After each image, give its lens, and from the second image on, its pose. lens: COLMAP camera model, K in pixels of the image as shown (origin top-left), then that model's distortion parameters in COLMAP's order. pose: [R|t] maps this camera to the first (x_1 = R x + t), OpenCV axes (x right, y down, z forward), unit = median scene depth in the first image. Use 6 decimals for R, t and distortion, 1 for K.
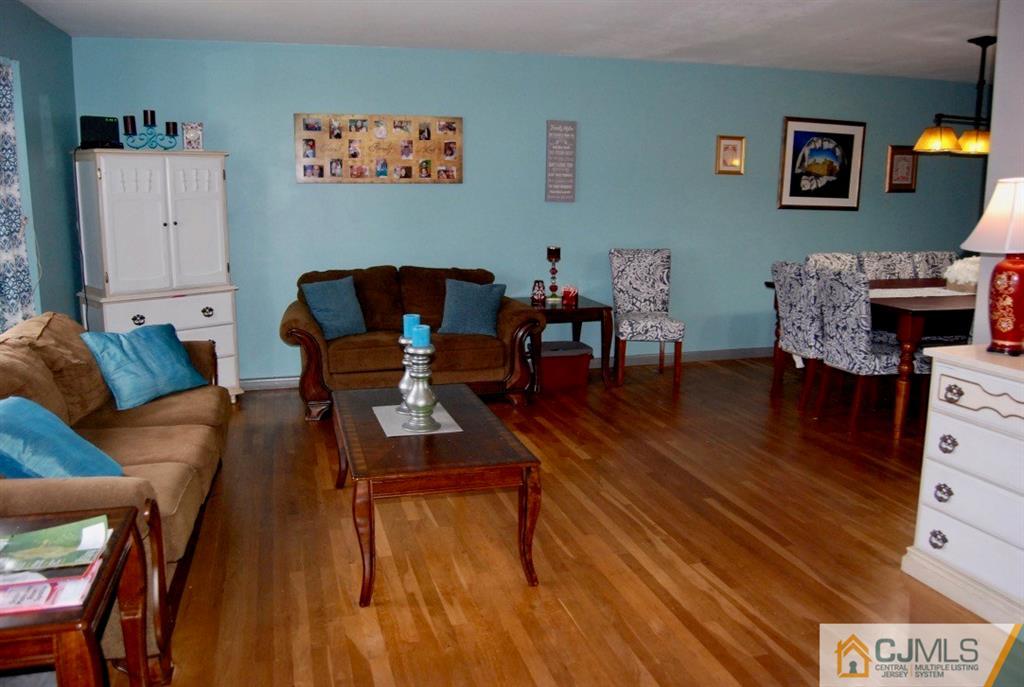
lens RADIAL K [[790.3, 0, 512.0], [0, 790.3, 343.5], [0, 0, 1]] dist [-0.121896, 0.063875]
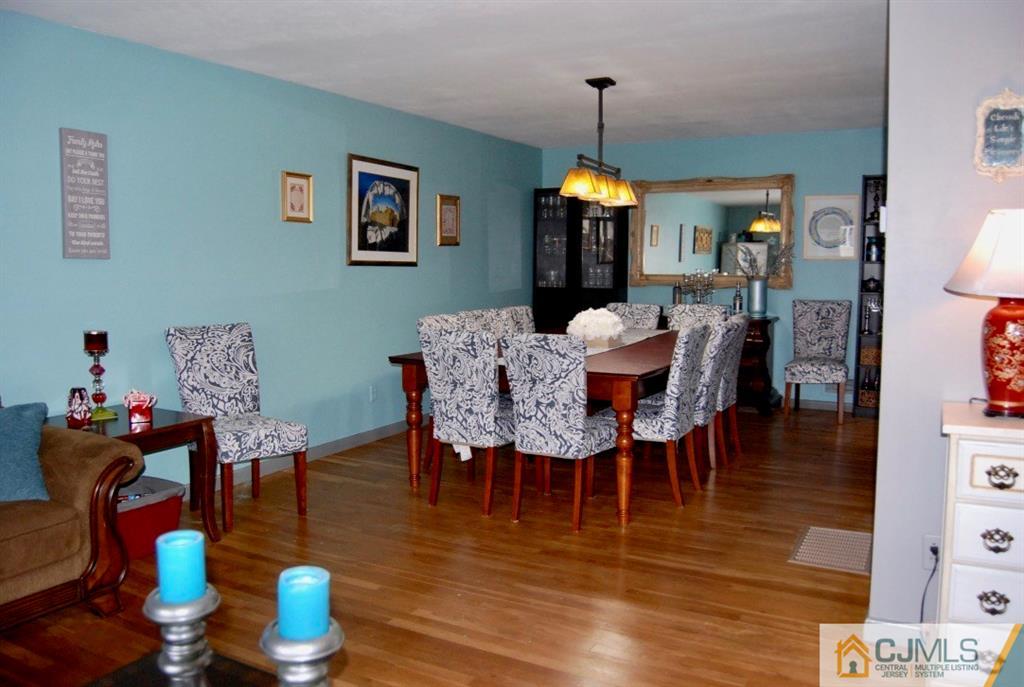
lens RADIAL K [[790.3, 0, 512.0], [0, 790.3, 343.5], [0, 0, 1]] dist [-0.121896, 0.063875]
pose [[0.697671, -0.073807, 0.712607, -0.143139], [0.133764, 0.990607, -0.028360, -0.051134], [-0.703820, 0.115107, 0.700990, 0.345616]]
